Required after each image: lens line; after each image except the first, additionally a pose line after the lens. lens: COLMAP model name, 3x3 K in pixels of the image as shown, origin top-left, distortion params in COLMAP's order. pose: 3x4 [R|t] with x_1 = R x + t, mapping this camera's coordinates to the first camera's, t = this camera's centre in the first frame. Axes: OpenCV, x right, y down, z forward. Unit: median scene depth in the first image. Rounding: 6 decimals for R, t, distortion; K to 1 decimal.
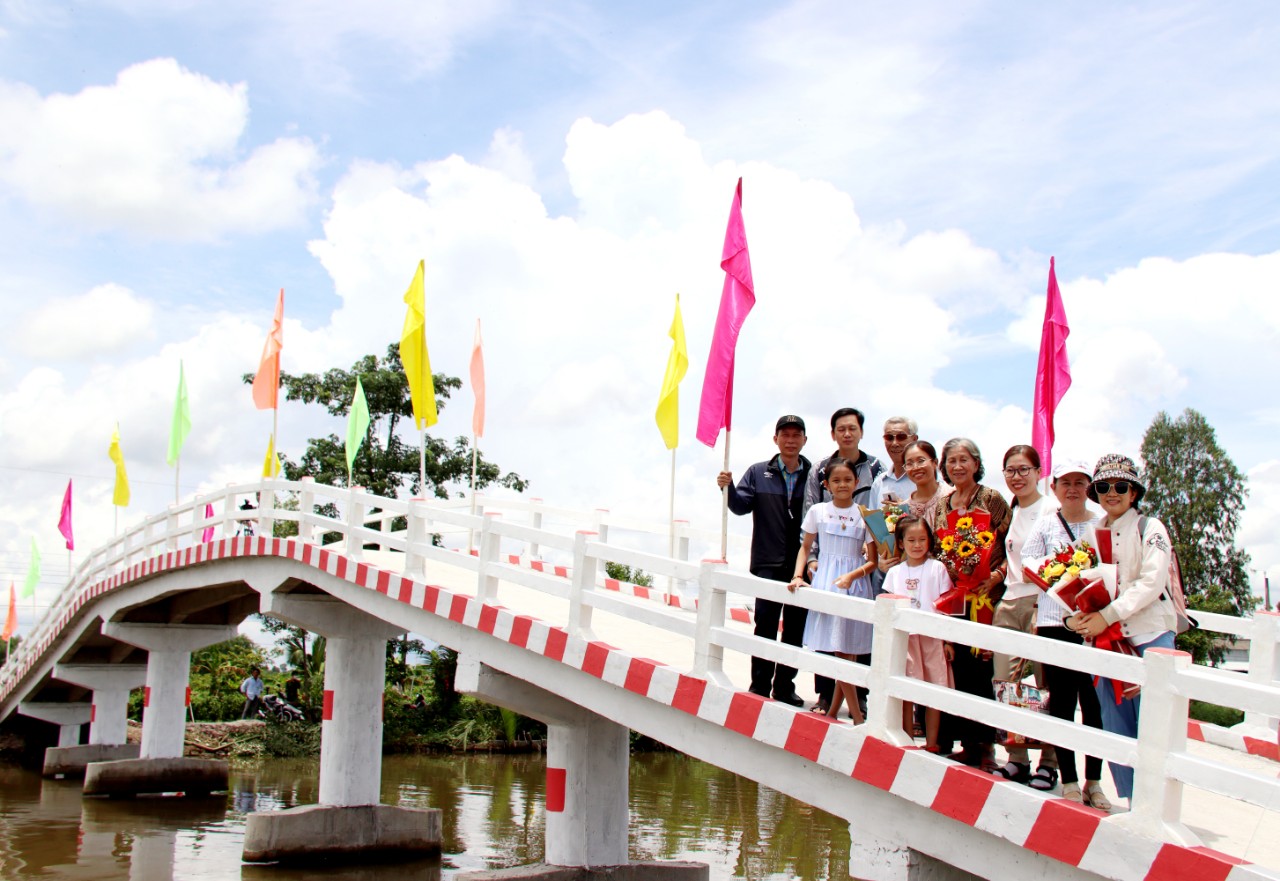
lens RADIAL K [[1491.4, 0, 670.6], [0, 1491.4, 459.1], [0, 0, 1]] dist [-0.021762, 0.330269]
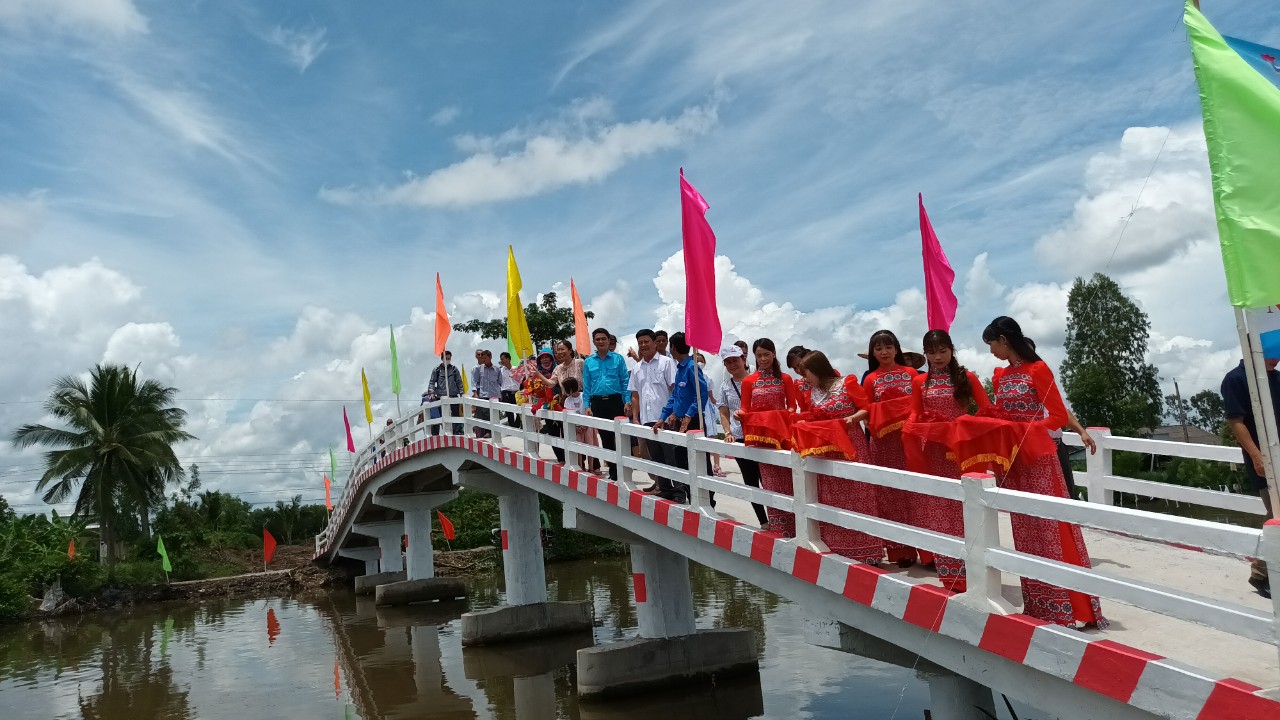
lens RADIAL K [[983.8, 0, 648.5], [0, 983.8, 354.6], [0, 0, 1]] dist [0.044828, -0.048196]
pose [[0.987835, -0.110416, -0.109500, 0.034312], [0.110877, 0.993832, -0.001891, -0.003543], [0.109034, -0.010273, 0.993985, 0.013794]]
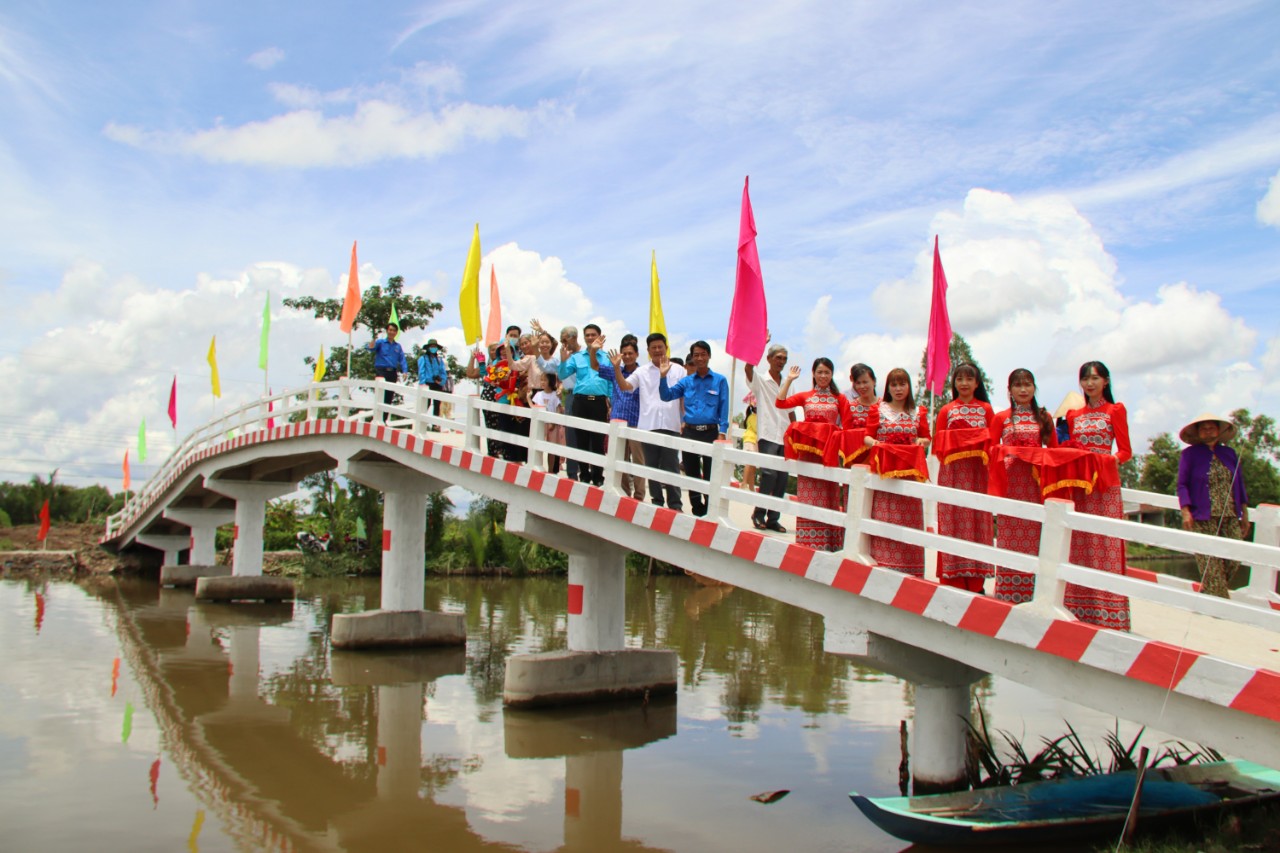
lens RADIAL K [[1104.7, 0, 630.1], [0, 1104.7, 386.1], [0, 0, 1]] dist [-0.142236, 0.027059]
pose [[0.998449, 0.008098, 0.055084, -0.044139], [-0.009287, 0.999729, 0.021353, -0.002771], [-0.054896, -0.021831, 0.998253, -0.025233]]
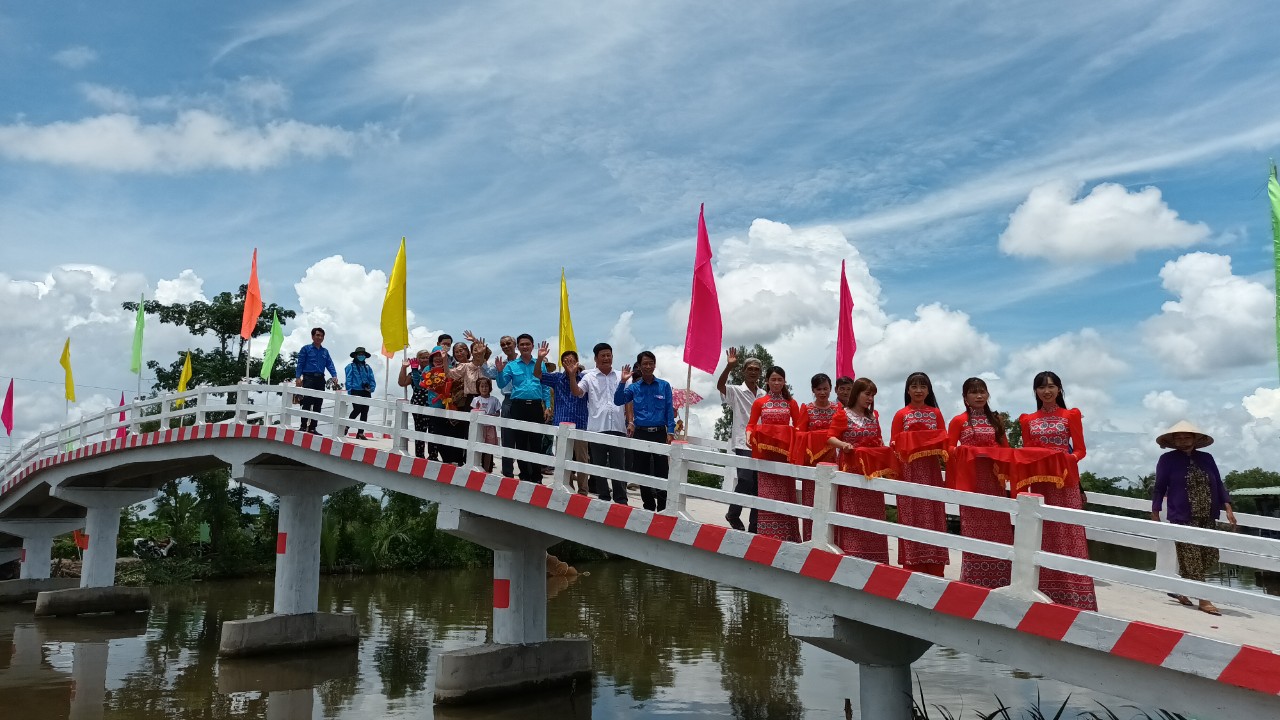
lens RADIAL K [[996.3, 0, 651.0], [0, 996.3, 350.5], [0, 0, 1]] dist [0.045699, -0.046025]
pose [[0.967409, 0.021259, 0.252326, -0.099735], [-0.016198, 0.999624, -0.022119, -0.001866], [-0.252701, 0.017311, 0.967390, -0.009543]]
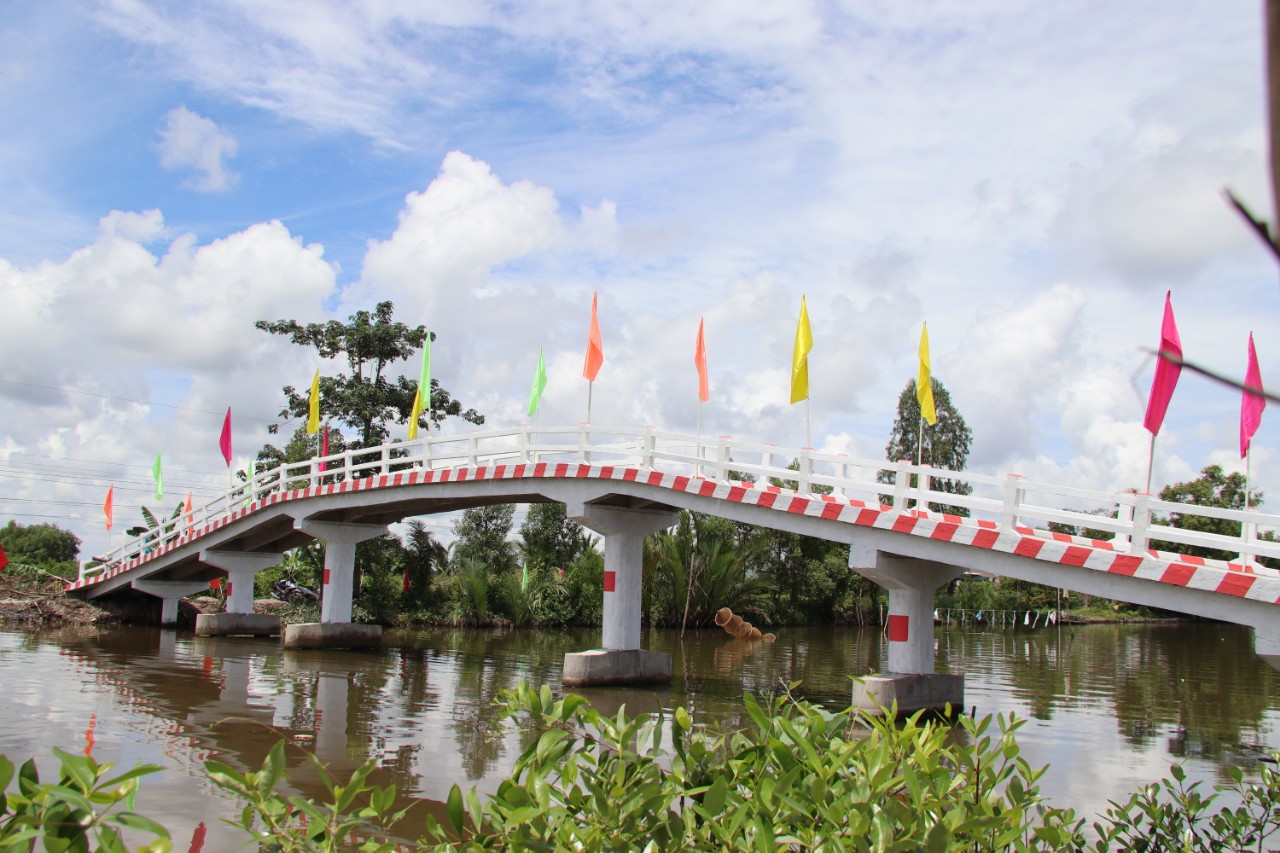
lens RADIAL K [[1270.0, 0, 636.6], [0, 1270.0, 393.4], [0, 0, 1]] dist [-0.150471, 0.278562]
pose [[0.980773, 0.039458, 0.191120, -0.331495], [-0.039394, 0.999215, -0.004138, -0.010263], [-0.191133, -0.003471, 0.981558, -0.157084]]
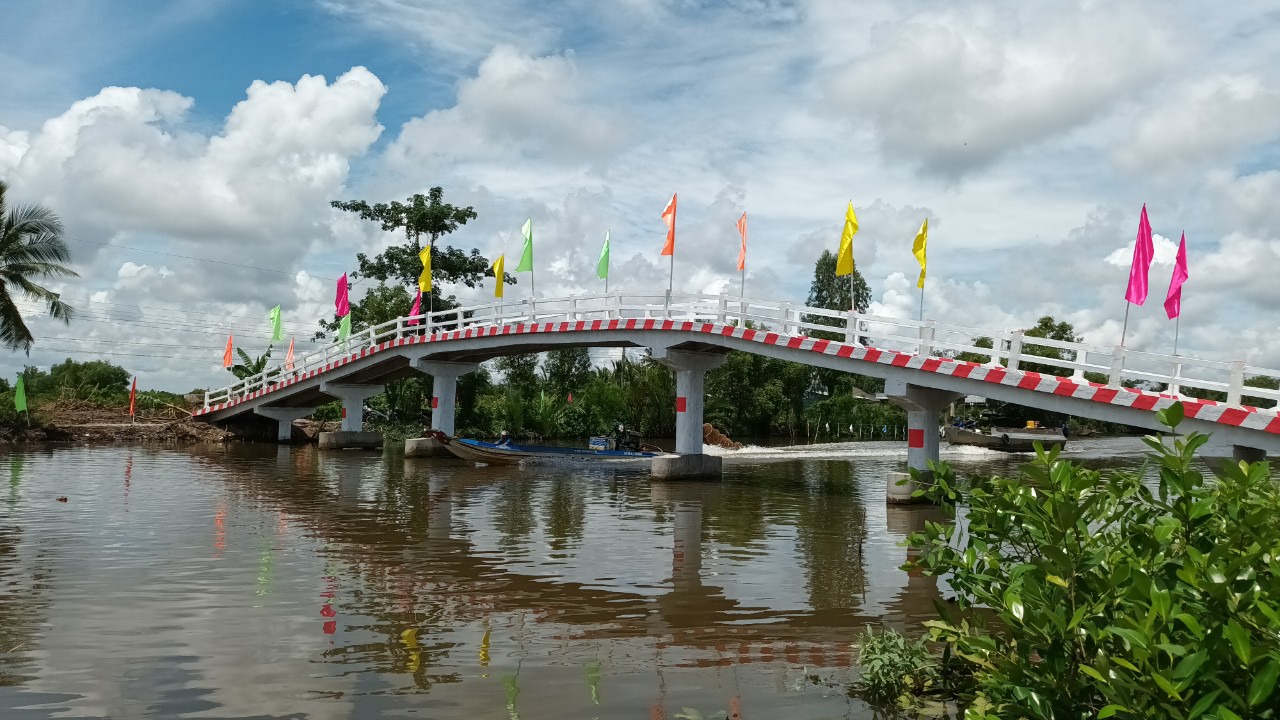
lens RADIAL K [[996.3, 0, 651.0], [0, 996.3, 350.5], [0, 0, 1]] dist [0.045699, -0.046025]
pose [[0.962241, 0.021699, 0.271333, -0.469490], [-0.047057, 0.995070, 0.087300, -0.016260], [-0.268101, -0.096771, 0.958518, -0.192130]]
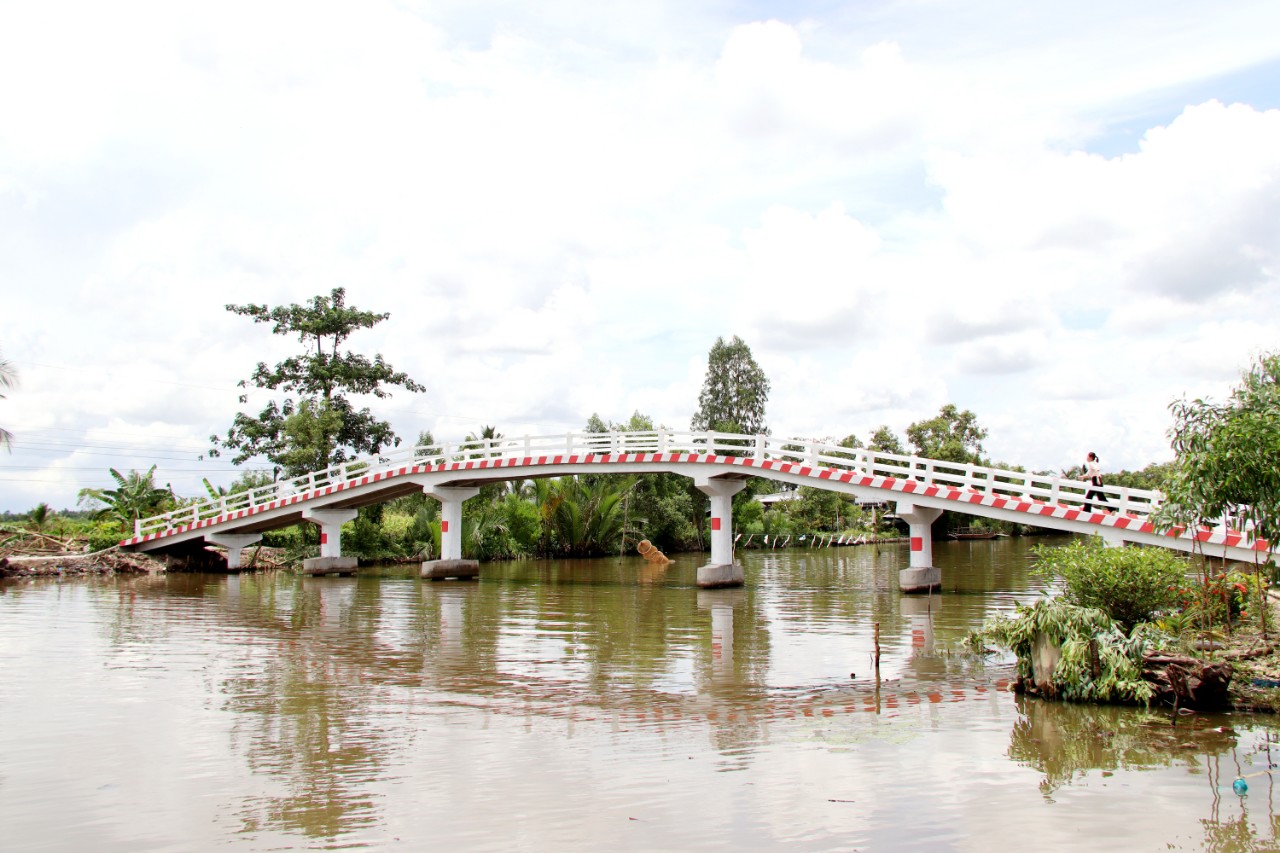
lens RADIAL K [[1435.6, 0, 663.8], [0, 1435.6, 393.6], [0, 0, 1]] dist [-0.033549, 0.012969]
pose [[0.890188, 0.018846, 0.455204, -1.012109], [-0.047439, 0.997547, 0.051471, -0.118418], [-0.453117, -0.067413, 0.888898, -0.745901]]
